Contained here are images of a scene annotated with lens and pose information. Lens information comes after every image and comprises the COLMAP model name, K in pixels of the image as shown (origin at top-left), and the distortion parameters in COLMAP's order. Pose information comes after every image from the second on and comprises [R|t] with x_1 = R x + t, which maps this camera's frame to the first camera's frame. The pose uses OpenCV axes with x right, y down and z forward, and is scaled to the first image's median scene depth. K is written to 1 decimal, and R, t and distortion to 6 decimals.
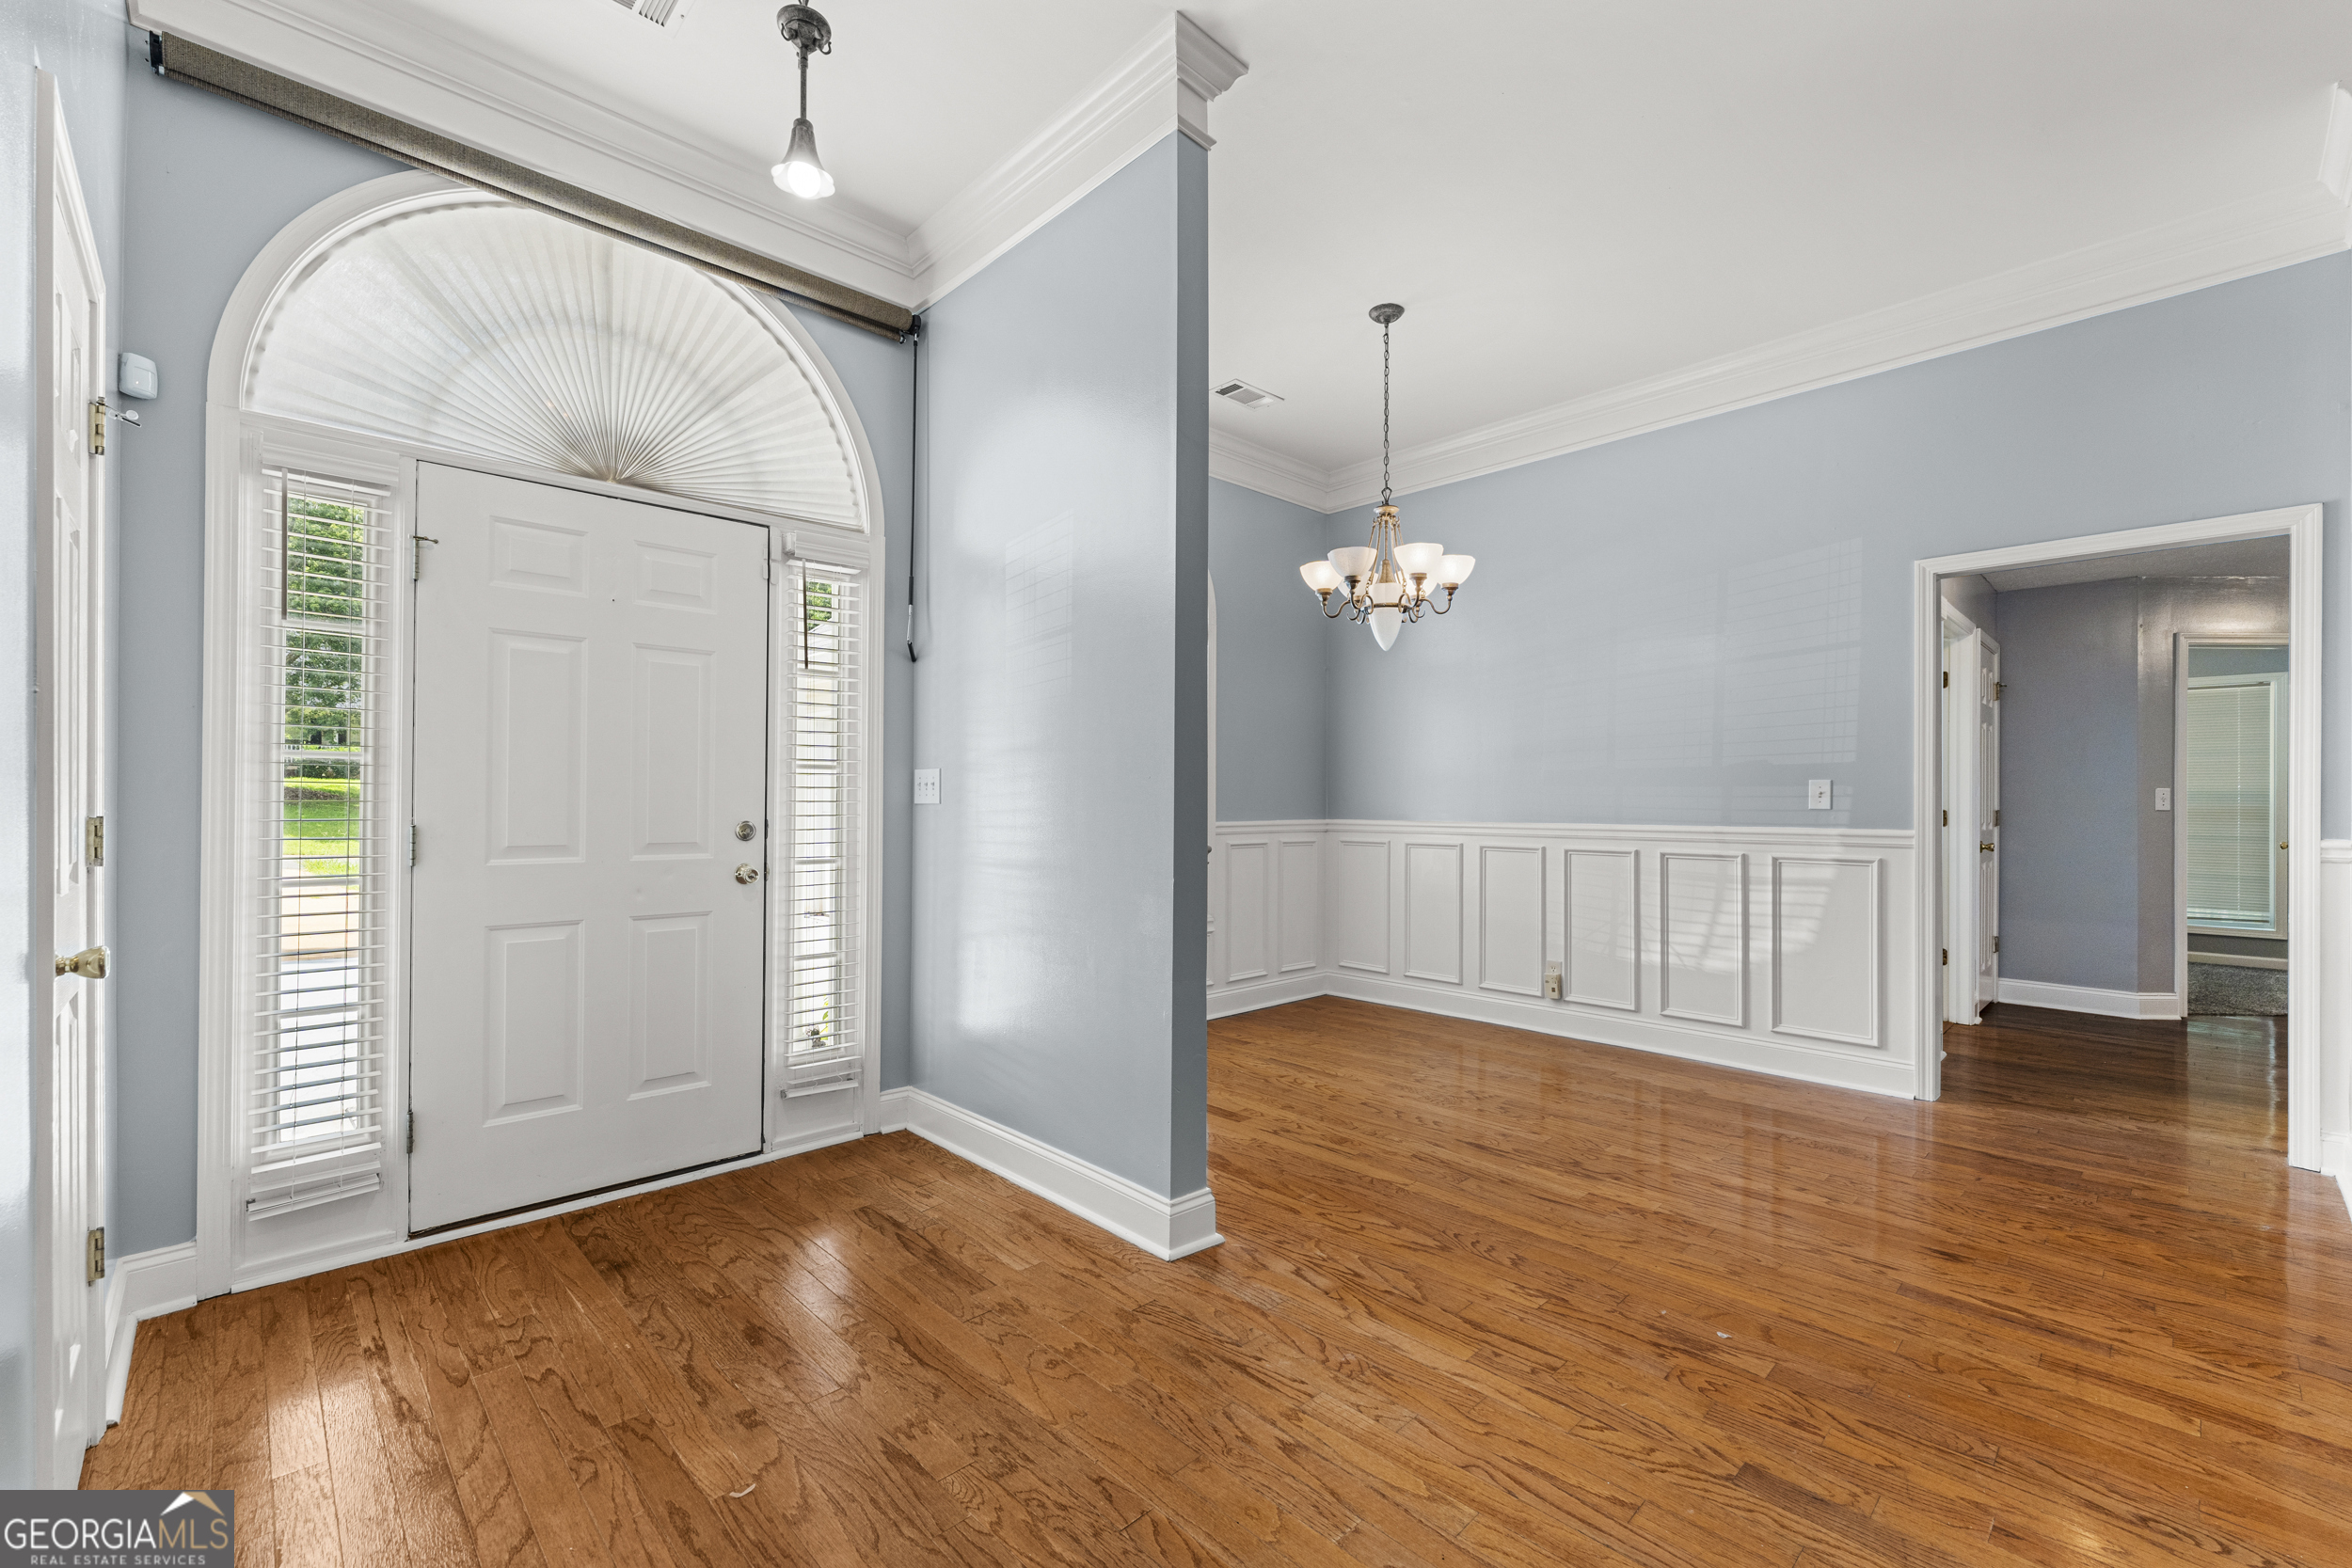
lens RADIAL K [[962.4, 0, 1140.2], [0, 962.4, 803.6], [0, 0, 1]] dist [-0.001029, 0.000339]
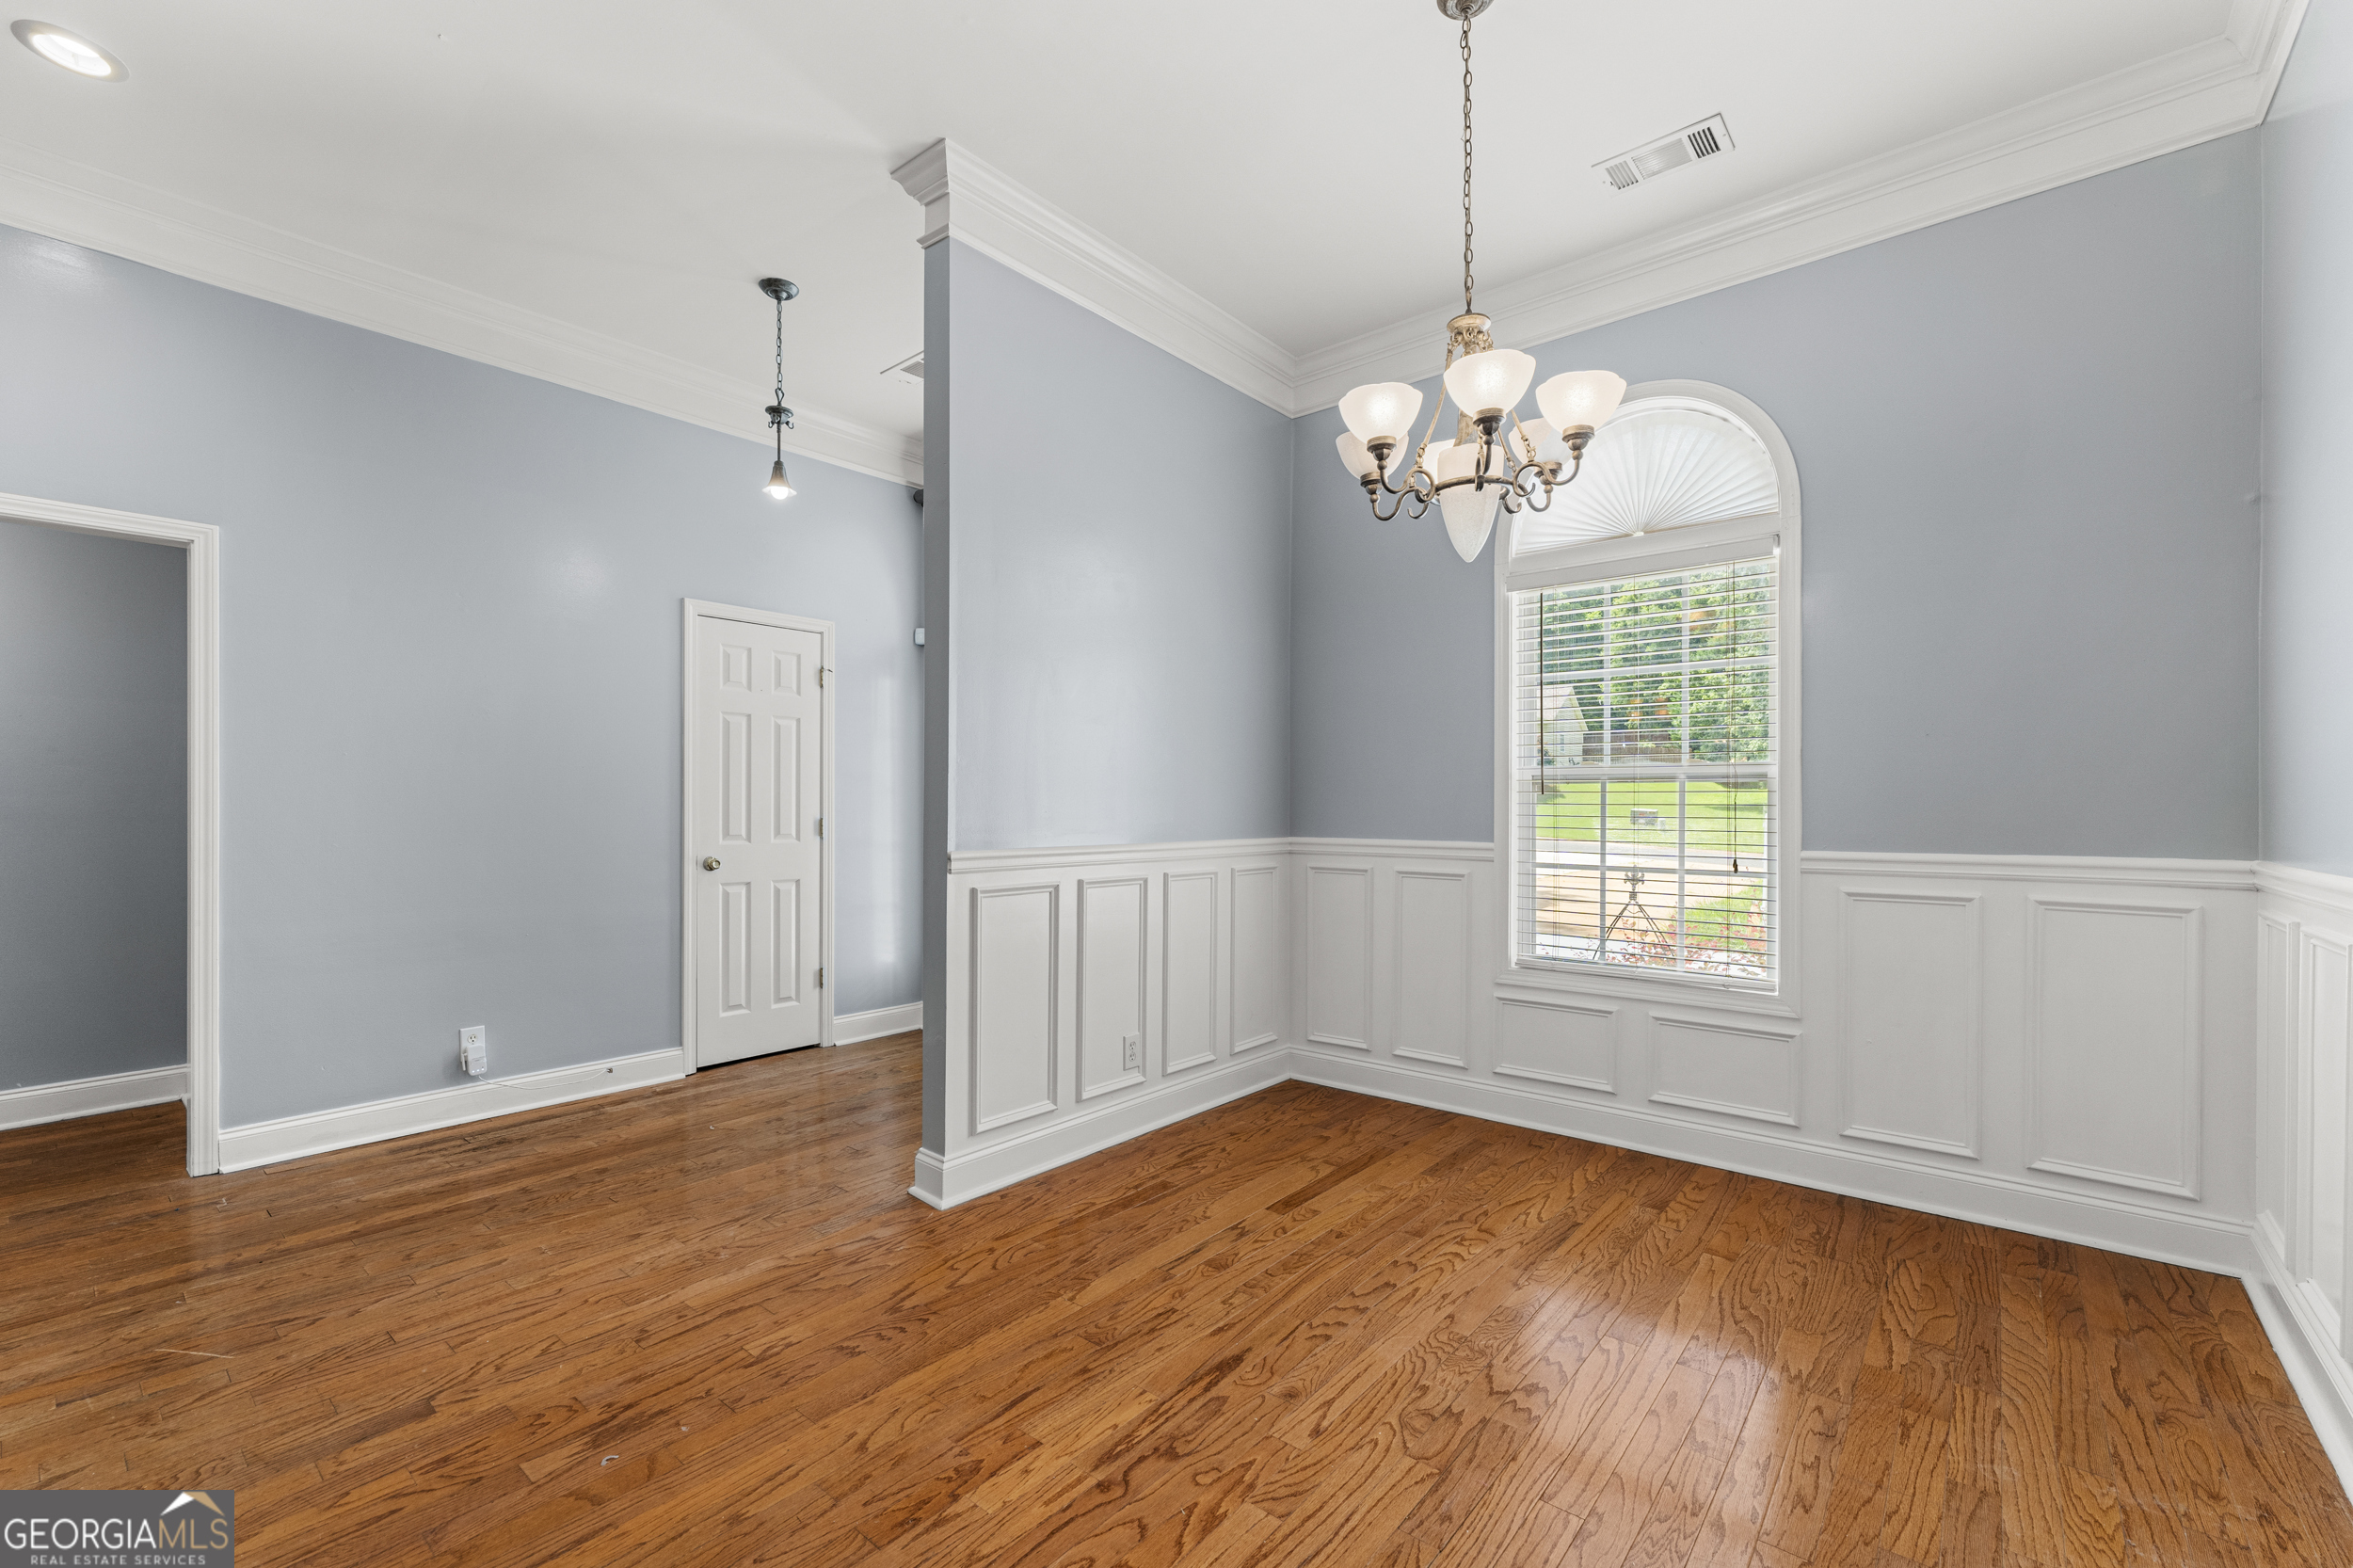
lens RADIAL K [[962.9, 0, 1193.3], [0, 962.9, 804.2], [0, 0, 1]] dist [-0.001029, 0.000339]
pose [[0.151144, -0.003821, -0.988504, 1.286747], [-0.002911, 0.999986, -0.004311, -0.008371], [0.988507, 0.003529, 0.151131, 1.171608]]
